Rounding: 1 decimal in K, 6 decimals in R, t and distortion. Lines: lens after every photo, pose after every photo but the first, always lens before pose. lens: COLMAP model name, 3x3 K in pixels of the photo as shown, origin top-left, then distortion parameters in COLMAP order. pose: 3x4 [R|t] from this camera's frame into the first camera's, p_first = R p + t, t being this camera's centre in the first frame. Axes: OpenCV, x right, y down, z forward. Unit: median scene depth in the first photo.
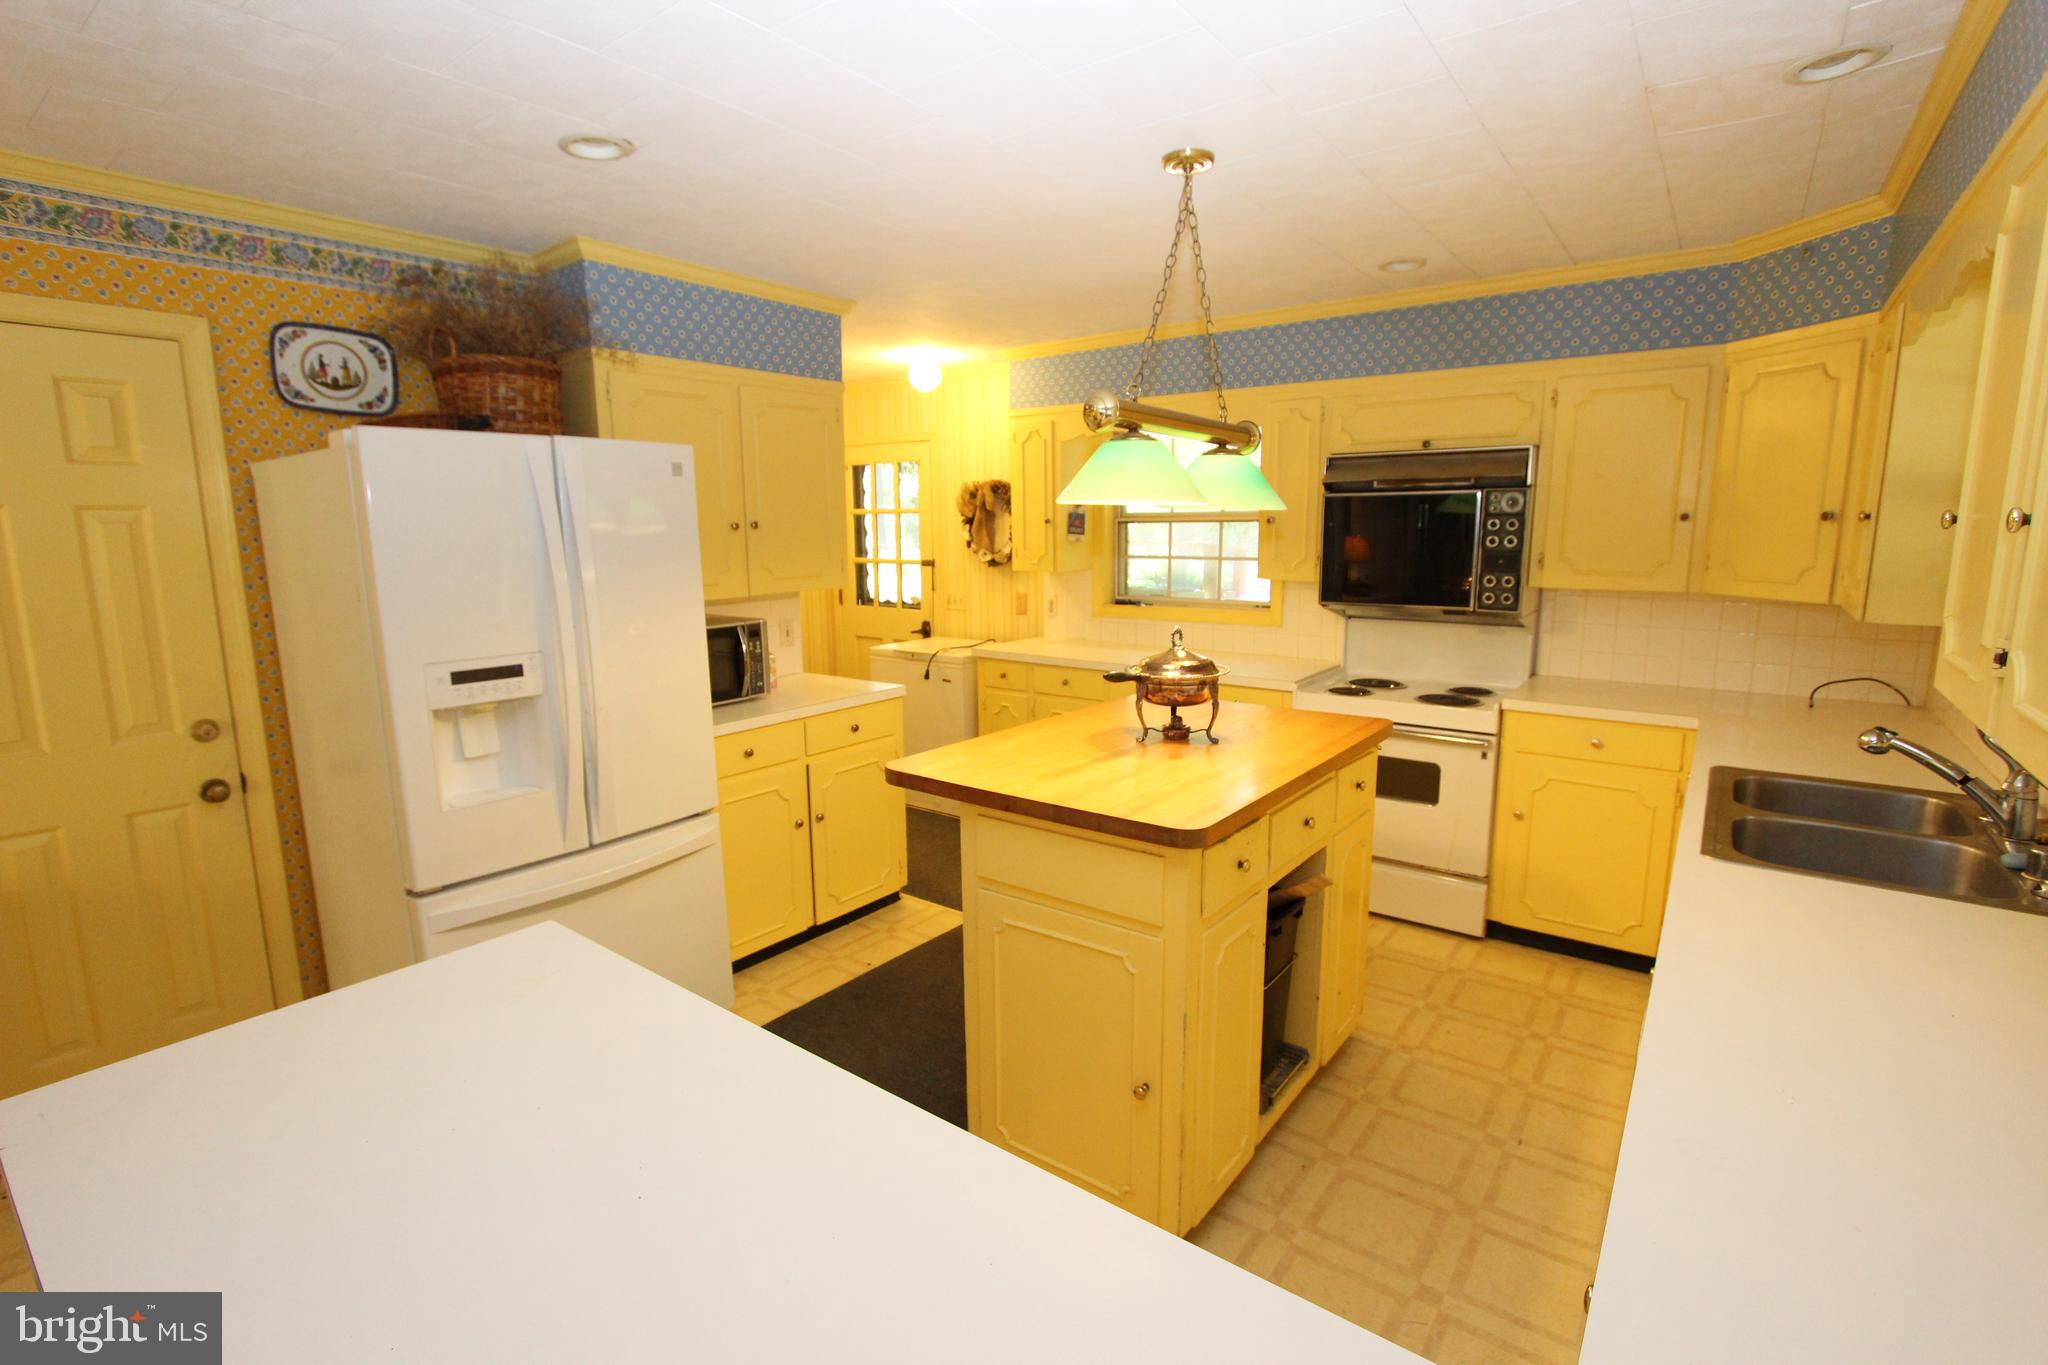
lens RADIAL K [[946.4, 0, 1016.4], [0, 946.4, 688.8], [0, 0, 1]] dist [-0.024022, 0.004741]
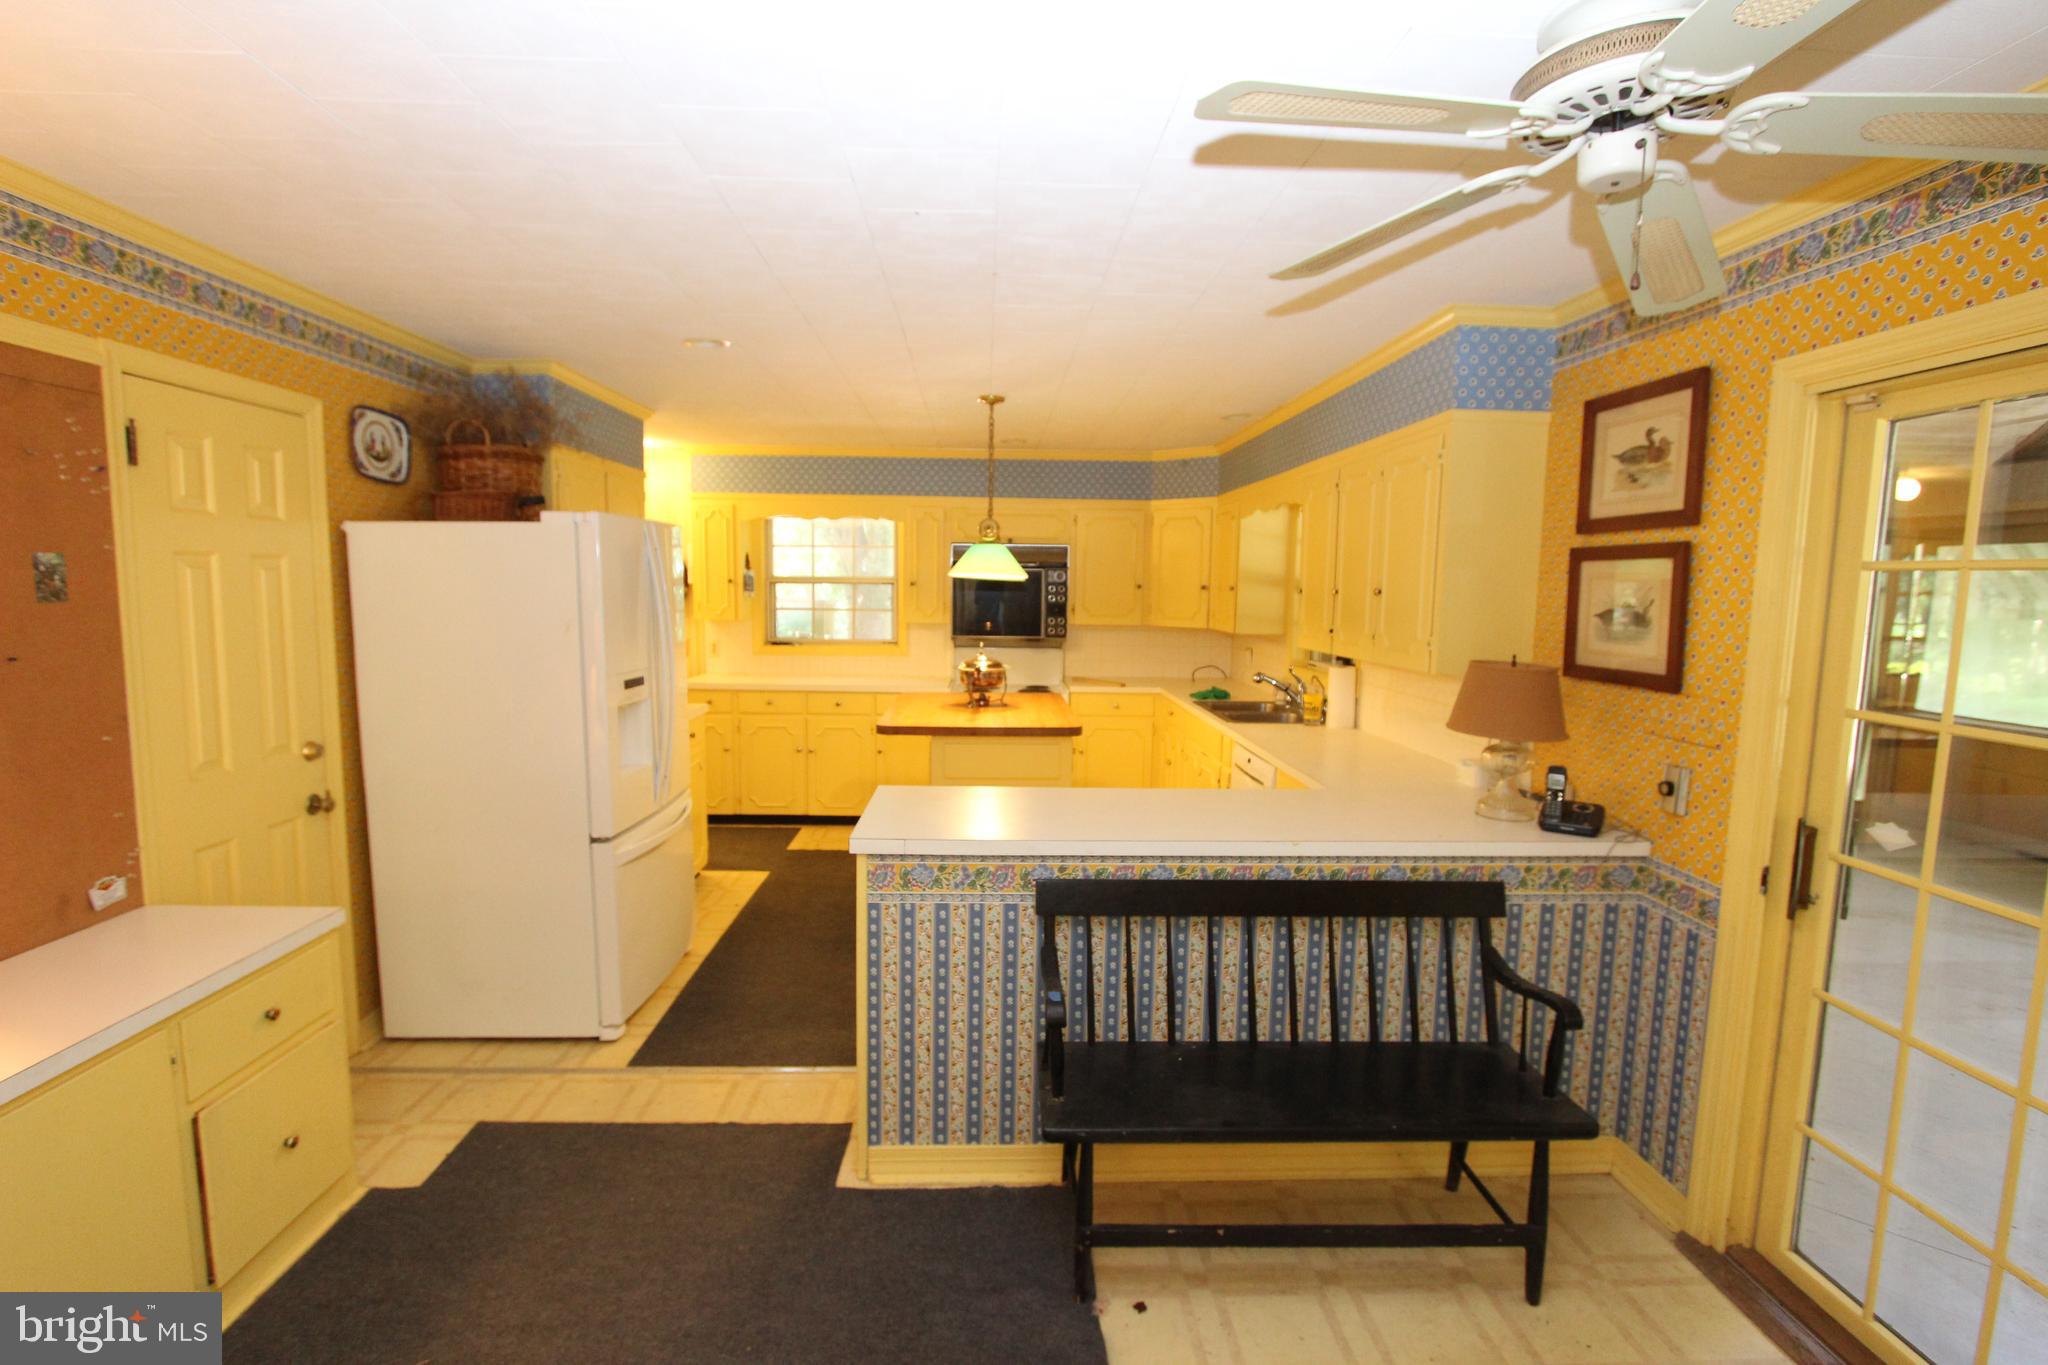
lens RADIAL K [[946.4, 0, 1022.3], [0, 946.4, 687.0], [0, 0, 1]] dist [-0.024022, 0.004741]
pose [[0.772121, -0.049314, 0.633559, -0.713297], [0.089650, 0.995466, -0.031772, 0.062735], [-0.629120, 0.081331, 0.773042, -0.338567]]
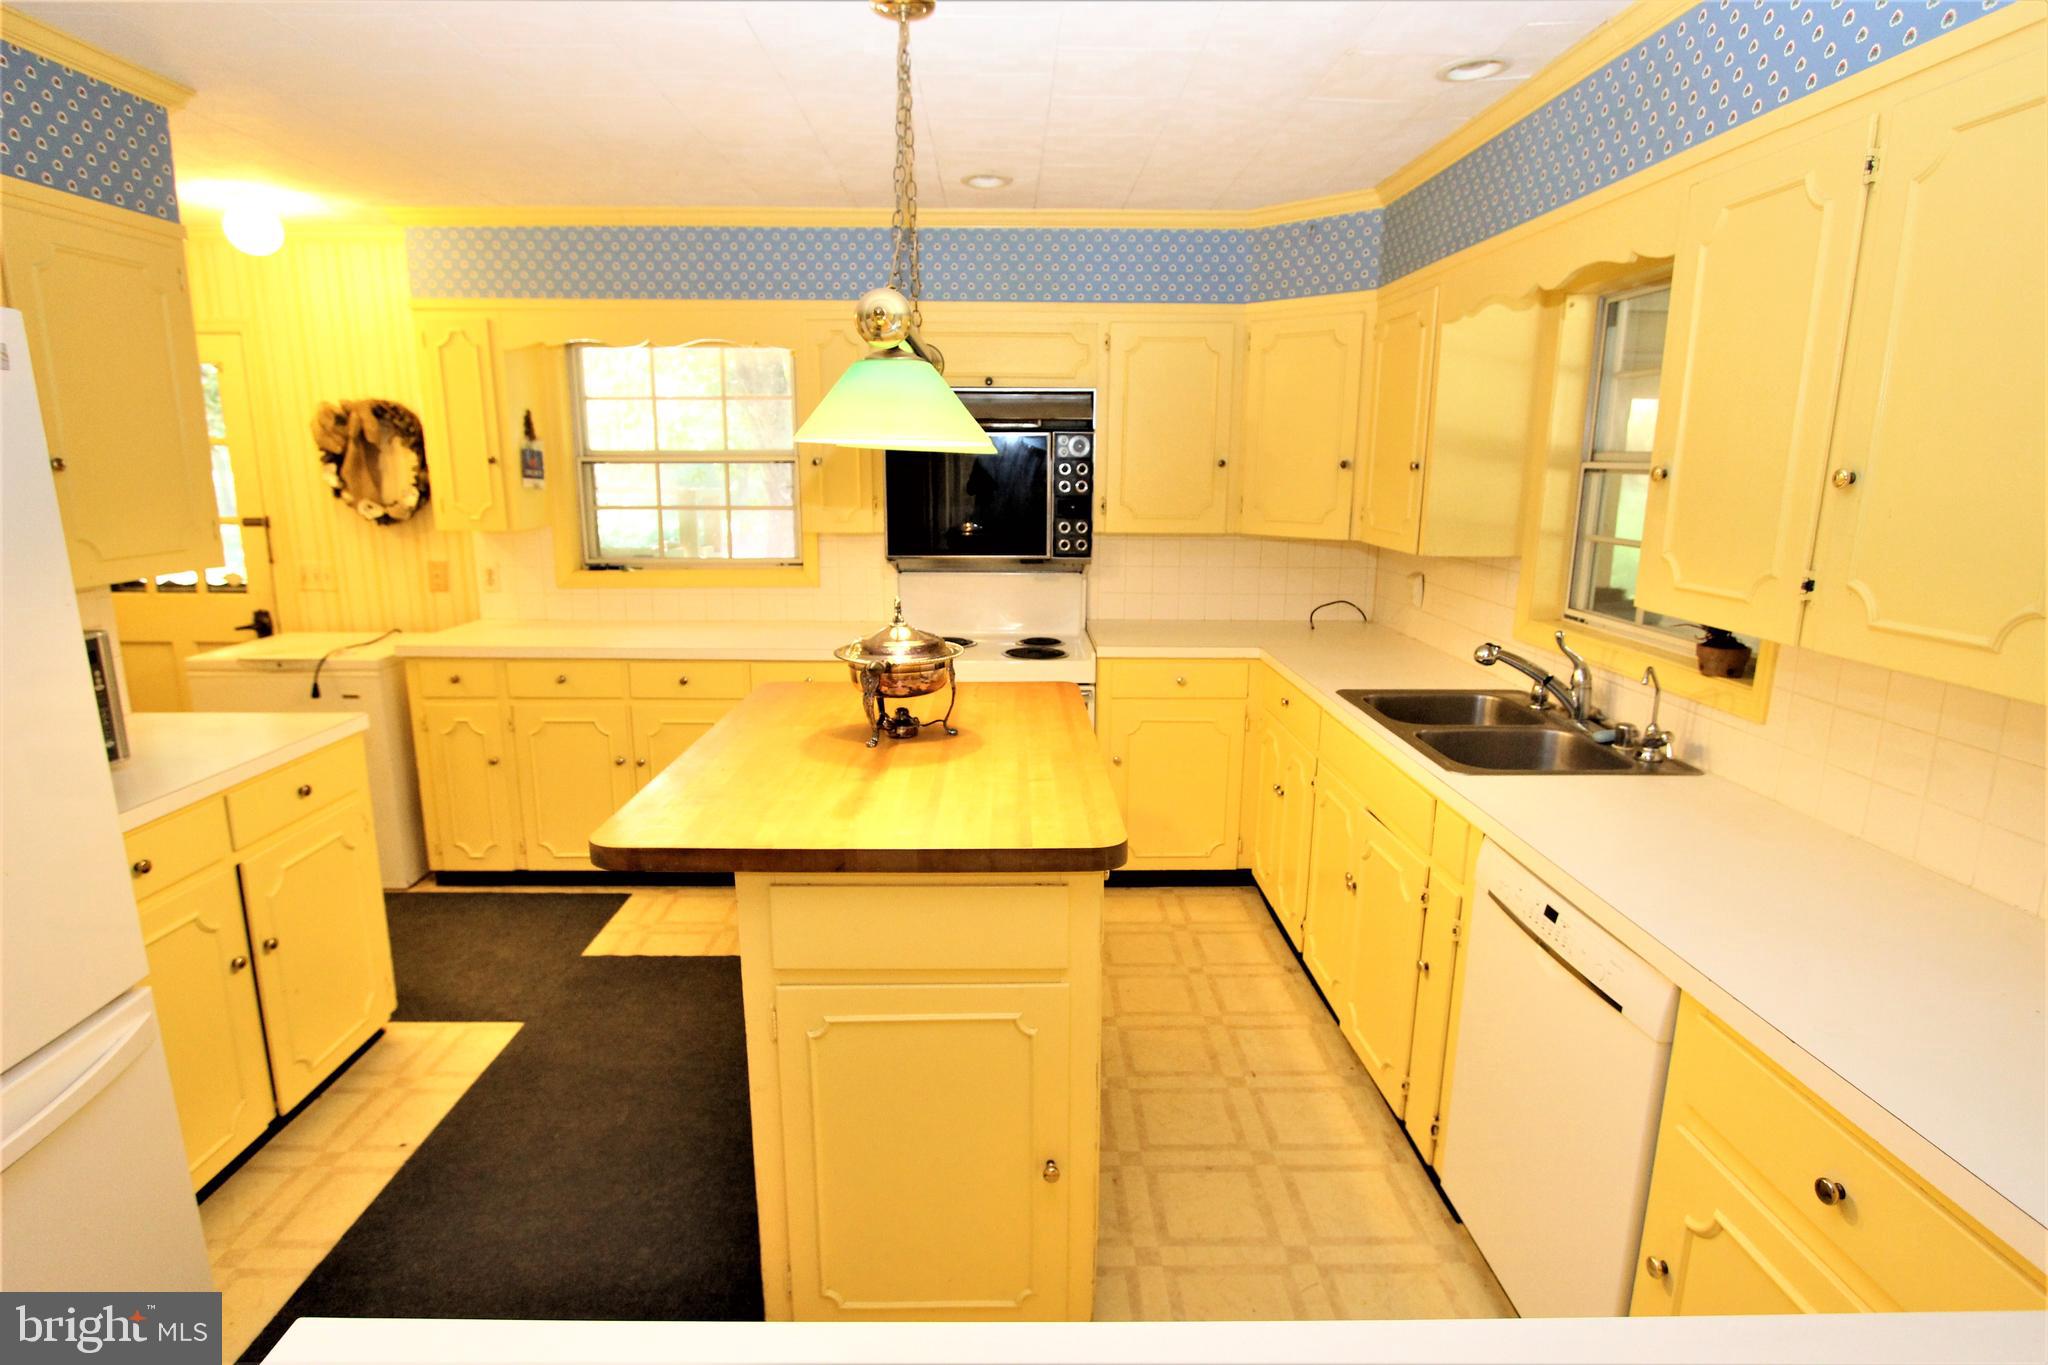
lens RADIAL K [[1055.0, 0, 1024.1], [0, 1055.0, 692.6], [0, 0, 1]] dist [-0.024423, 0.001924]
pose [[0.783198, -0.120313, 0.610020, -0.235028], [0.094823, 0.992736, 0.074054, -0.032477], [-0.614499, -0.000155, 0.788918, 0.179599]]
